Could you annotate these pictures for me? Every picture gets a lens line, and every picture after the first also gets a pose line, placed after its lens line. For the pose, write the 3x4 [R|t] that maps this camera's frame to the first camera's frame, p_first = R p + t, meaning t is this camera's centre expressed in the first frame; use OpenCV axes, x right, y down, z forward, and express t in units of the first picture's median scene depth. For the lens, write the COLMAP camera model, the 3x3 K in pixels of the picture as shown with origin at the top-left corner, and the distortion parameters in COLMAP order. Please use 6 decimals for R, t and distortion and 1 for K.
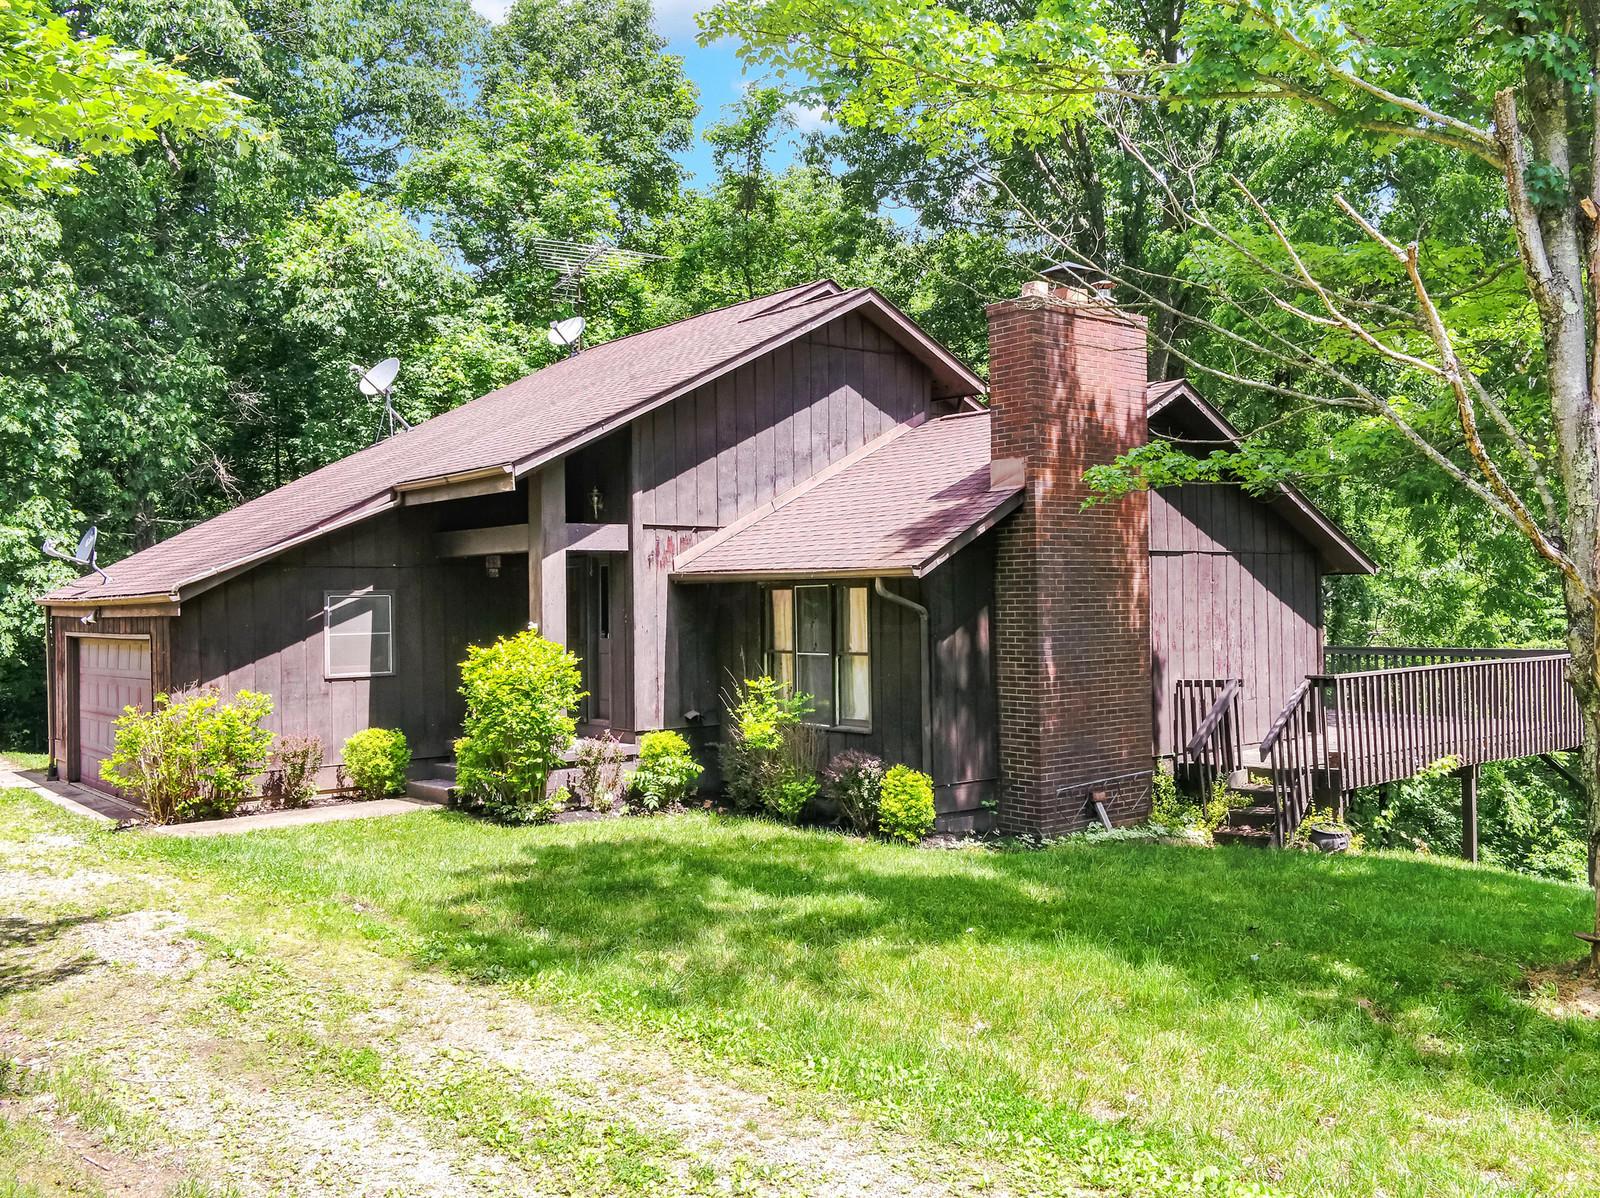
lens RADIAL K [[1372.2, 0, 803.2], [0, 1372.2, 591.5], [0, 0, 1]] dist [-0.003878, 0.002000]
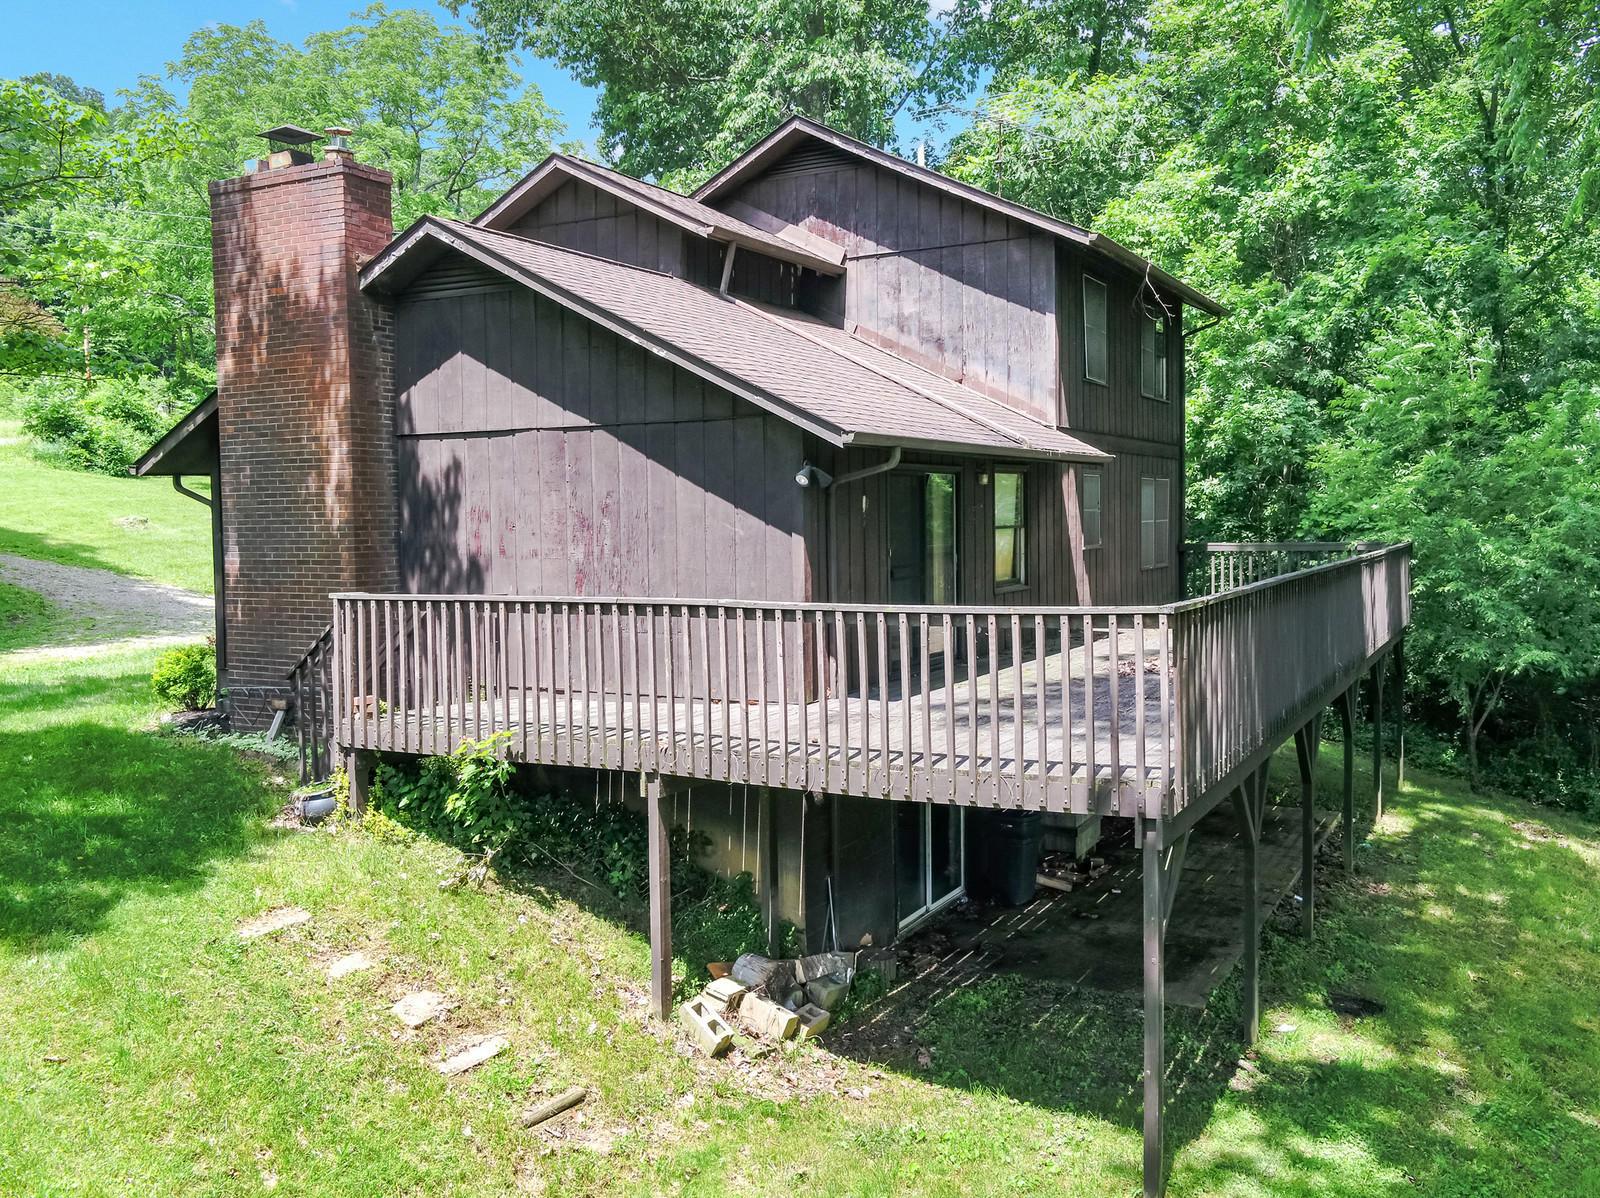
lens RADIAL K [[1372.2, 0, 803.2], [0, 1372.2, 591.5], [0, 0, 1]] dist [-0.003878, 0.002000]
pose [[0.494305, 0.060991, -0.867146, 1.142705], [0.013870, 0.996855, 0.078021, 0.004402], [0.869178, -0.050594, 0.491905, 0.834553]]
